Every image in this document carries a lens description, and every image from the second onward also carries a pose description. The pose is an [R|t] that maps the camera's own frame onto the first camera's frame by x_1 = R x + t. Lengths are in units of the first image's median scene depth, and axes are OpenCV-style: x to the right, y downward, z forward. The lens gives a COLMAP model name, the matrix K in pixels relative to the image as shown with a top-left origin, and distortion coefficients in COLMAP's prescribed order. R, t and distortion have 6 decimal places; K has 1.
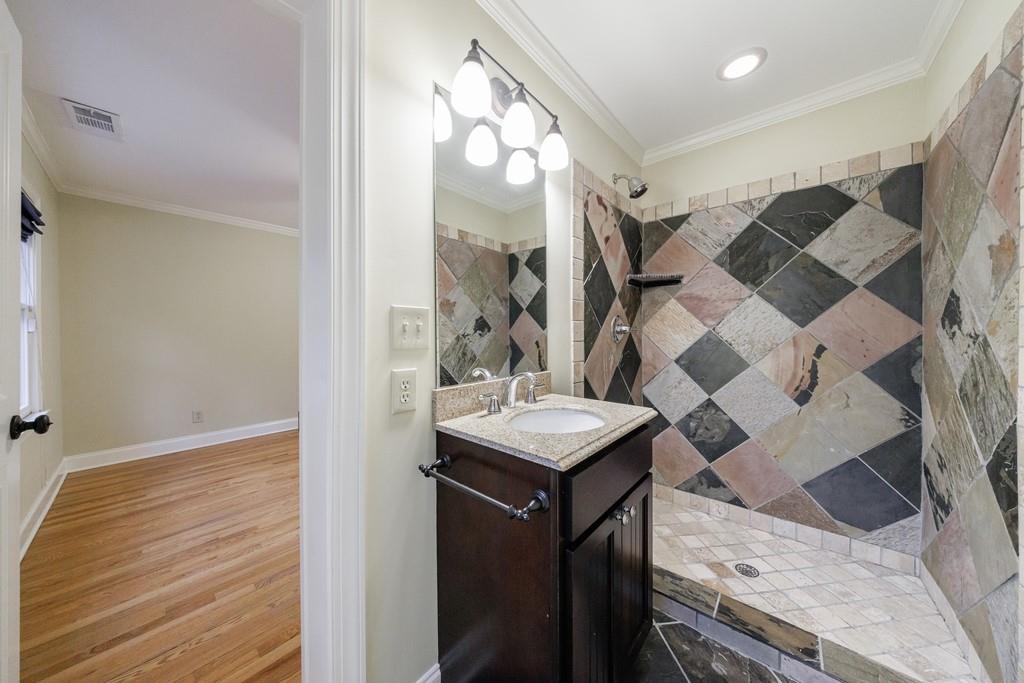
lens RADIAL K [[324.0, 0, 512.0], [0, 324.0, 341.5], [0, 0, 1]] dist [-0.008162, -0.000029]
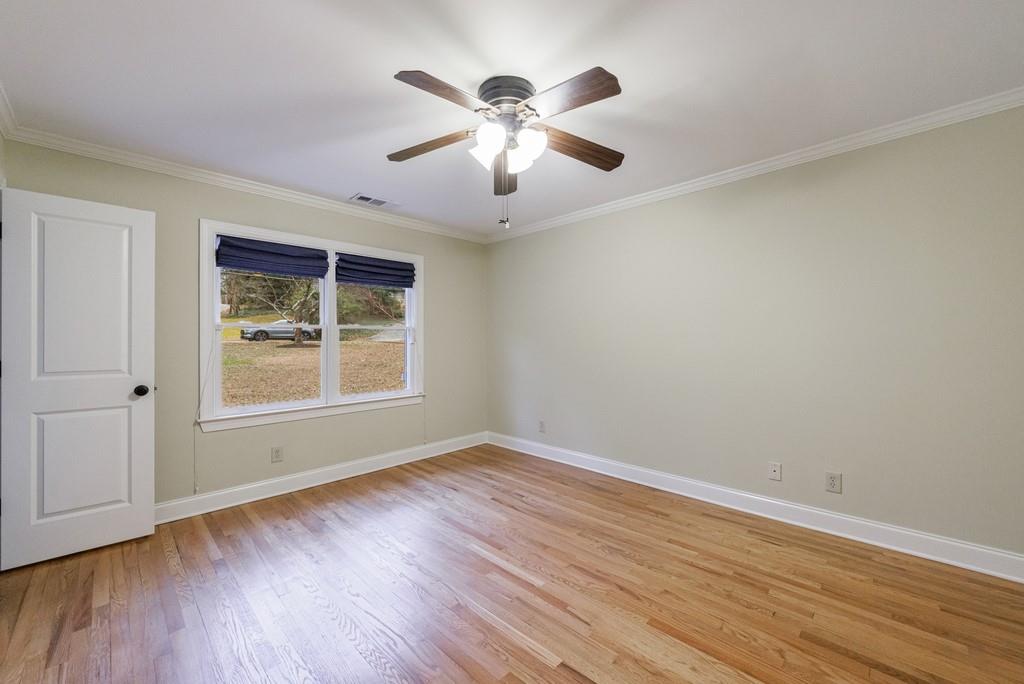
lens RADIAL K [[407.4, 0, 513.4], [0, 407.4, 338.2], [0, 0, 1]] dist [-0.000880, -0.000583]
pose [[-0.063844, 0.008324, -0.997925, 0.398216], [-0.021357, 0.999725, 0.009705, -0.068398], [0.997731, 0.021933, -0.063649, 1.327550]]
